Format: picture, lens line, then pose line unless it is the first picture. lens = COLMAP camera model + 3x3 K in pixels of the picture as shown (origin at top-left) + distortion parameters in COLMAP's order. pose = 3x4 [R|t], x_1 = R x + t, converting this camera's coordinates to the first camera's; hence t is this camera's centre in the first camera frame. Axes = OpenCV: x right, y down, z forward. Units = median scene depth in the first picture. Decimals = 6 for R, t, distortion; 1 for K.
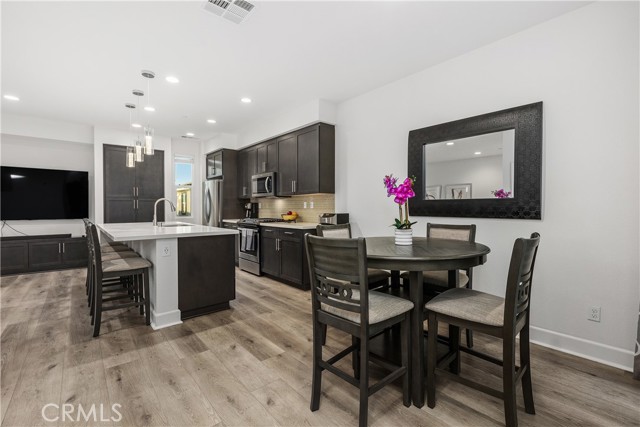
lens RADIAL K [[286.2, 0, 321.2], [0, 286.2, 207.3], [0, 0, 1]] dist [0.002261, 0.000349]
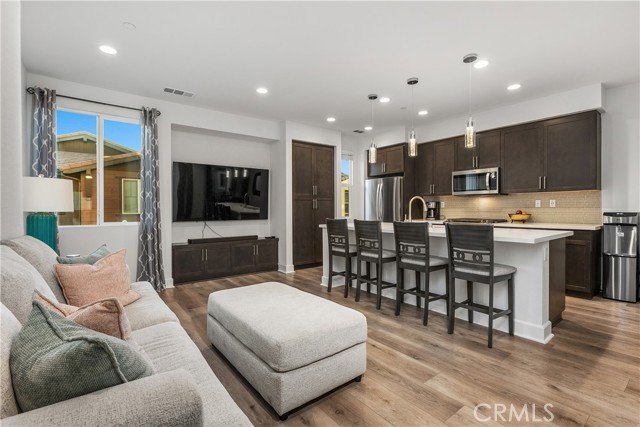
lens RADIAL K [[298.4, 0, 321.9], [0, 298.4, 209.7], [0, 0, 1]] dist [0.000004, -0.000294]
pose [[0.998969, -0.005674, -0.045032, -0.689051], [0.006181, 0.999919, 0.011131, -0.002678], [0.044965, -0.011398, 0.998924, 0.024178]]
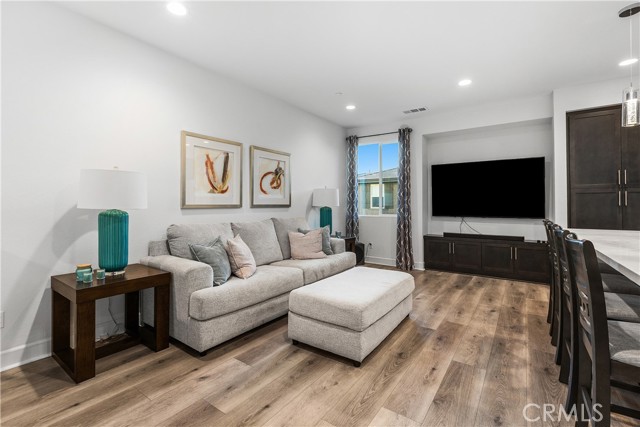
lens RADIAL K [[286.2, 0, 321.2], [0, 286.2, 207.3], [0, 0, 1]] dist [0.002261, 0.000349]
pose [[0.246366, 0.002934, -0.969172, -0.263887], [0.004610, 0.999981, 0.004199, 0.004255], [0.969166, -0.005502, 0.246347, 0.284028]]
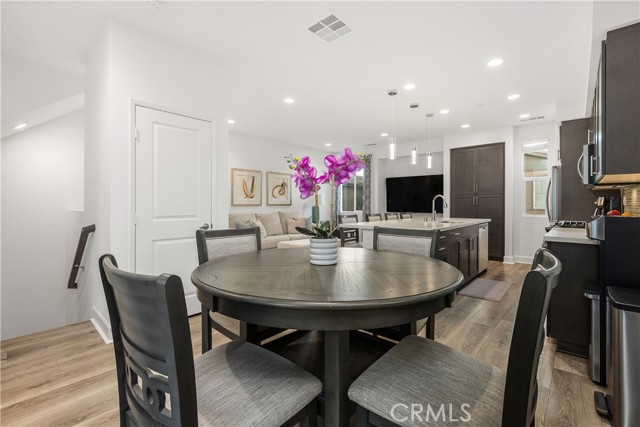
lens RADIAL K [[286.2, 0, 321.2], [0, 286.2, 207.3], [0, 0, 1]] dist [0.002261, 0.000349]
pose [[0.132833, 0.002817, -0.991134, 0.383528], [0.003012, 0.999990, 0.003246, 0.011408], [0.991134, -0.003417, 0.132824, 0.370976]]
